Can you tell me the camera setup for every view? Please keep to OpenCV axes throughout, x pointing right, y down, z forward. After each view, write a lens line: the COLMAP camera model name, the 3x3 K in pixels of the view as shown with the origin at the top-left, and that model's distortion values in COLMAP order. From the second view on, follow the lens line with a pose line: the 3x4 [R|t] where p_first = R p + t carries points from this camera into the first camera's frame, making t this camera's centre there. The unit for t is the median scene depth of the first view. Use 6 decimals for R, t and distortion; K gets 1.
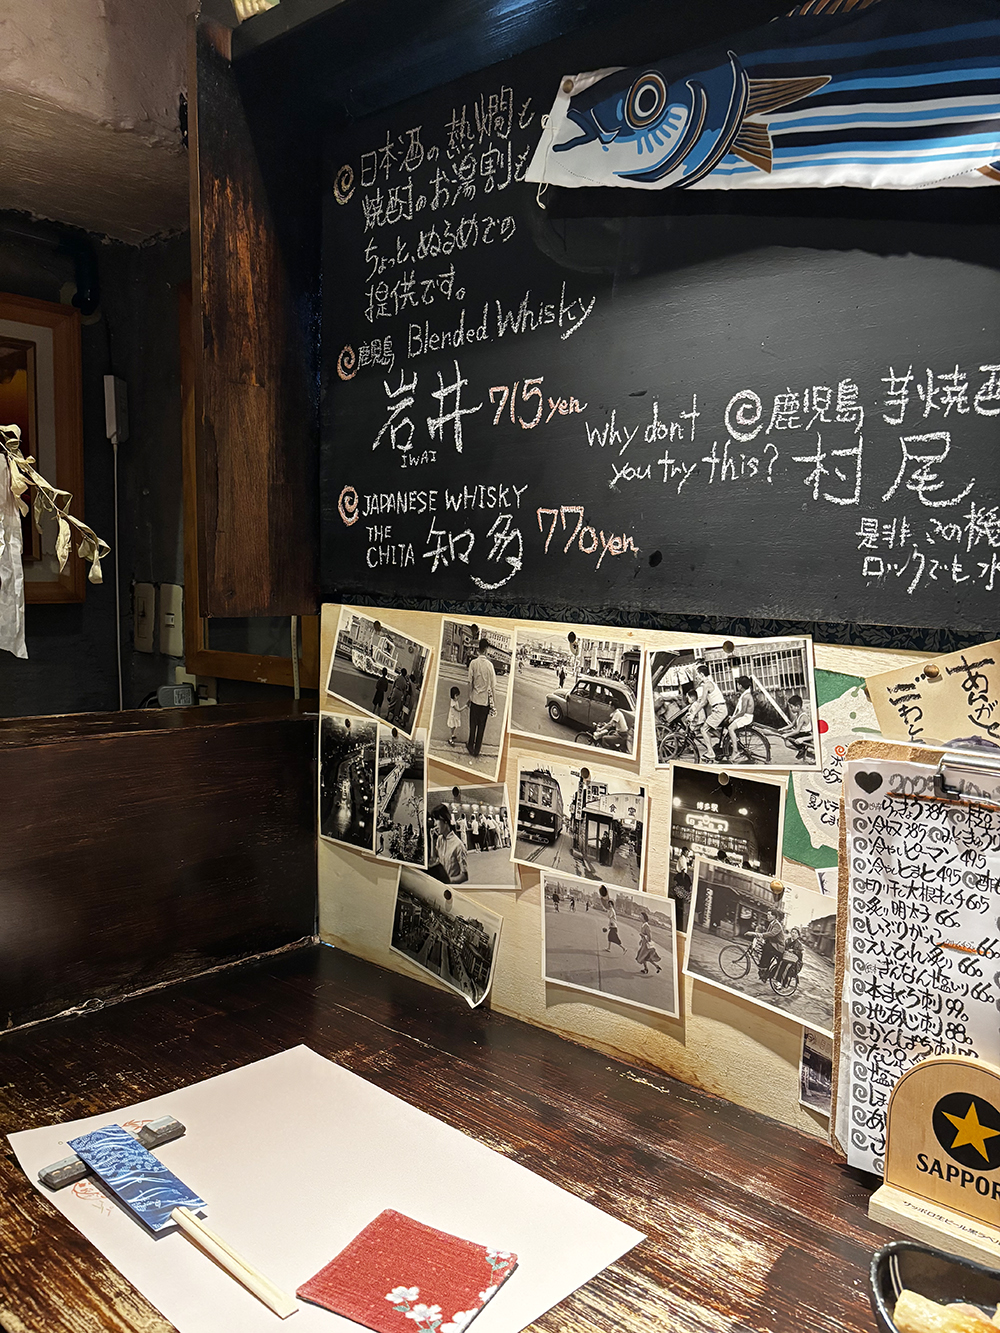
lens RADIAL K [[1004.9, 0, 494.3], [0, 1004.9, 670.1], [0, 0, 1]] dist [0.013885, -0.003984]
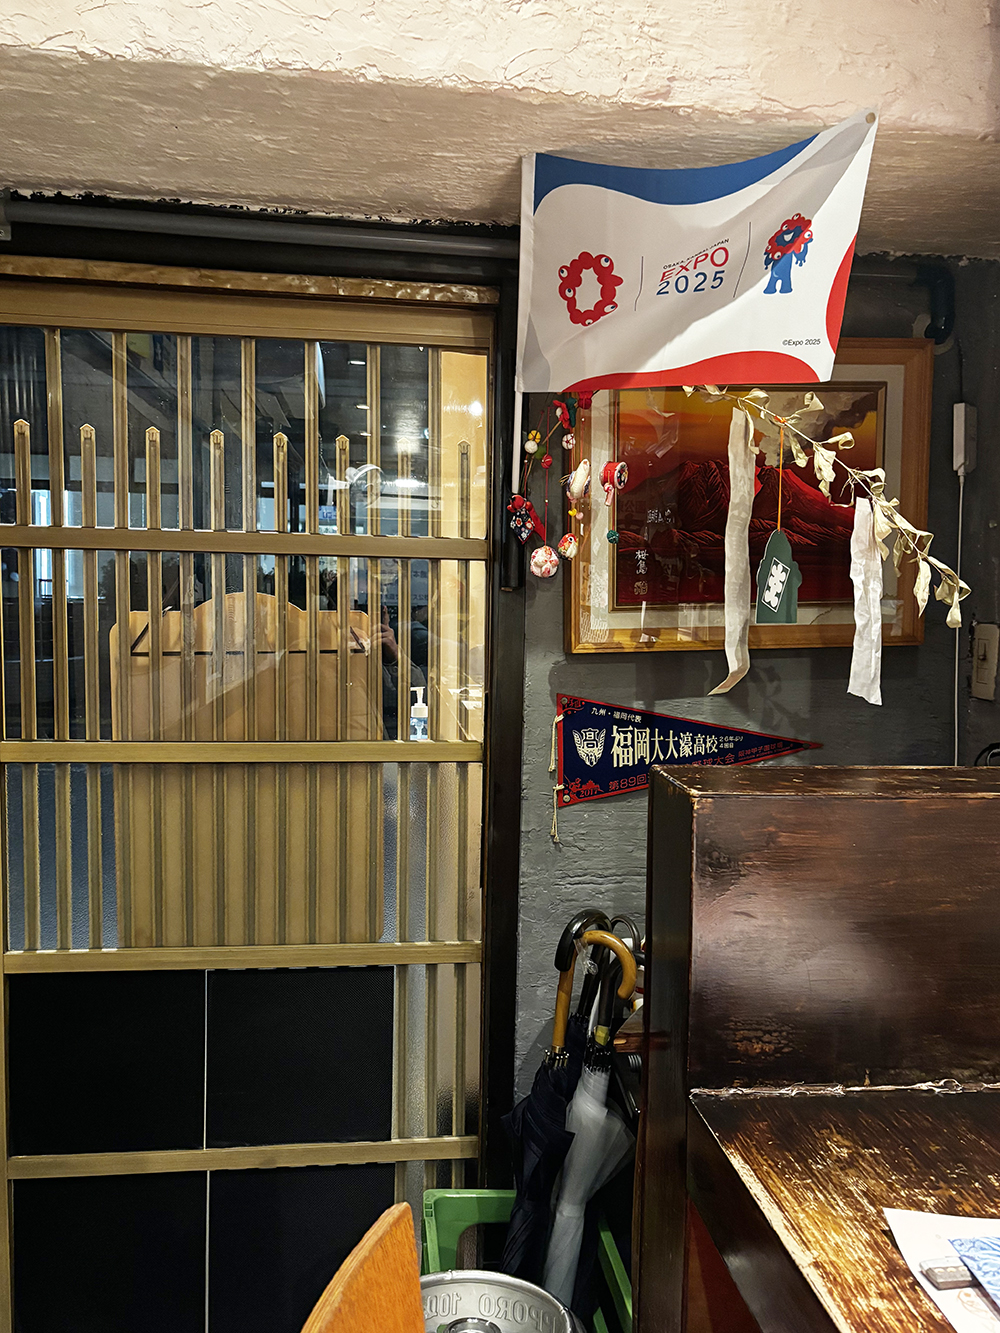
lens RADIAL K [[1004.9, 0, 494.3], [0, 1004.9, 670.1], [0, 0, 1]] dist [0.013885, -0.003984]
pose [[0.778077, 0.028547, -0.627520, -0.143930], [-0.042616, 0.999064, -0.007391, -0.022398], [0.626722, 0.032493, 0.778565, 0.002854]]
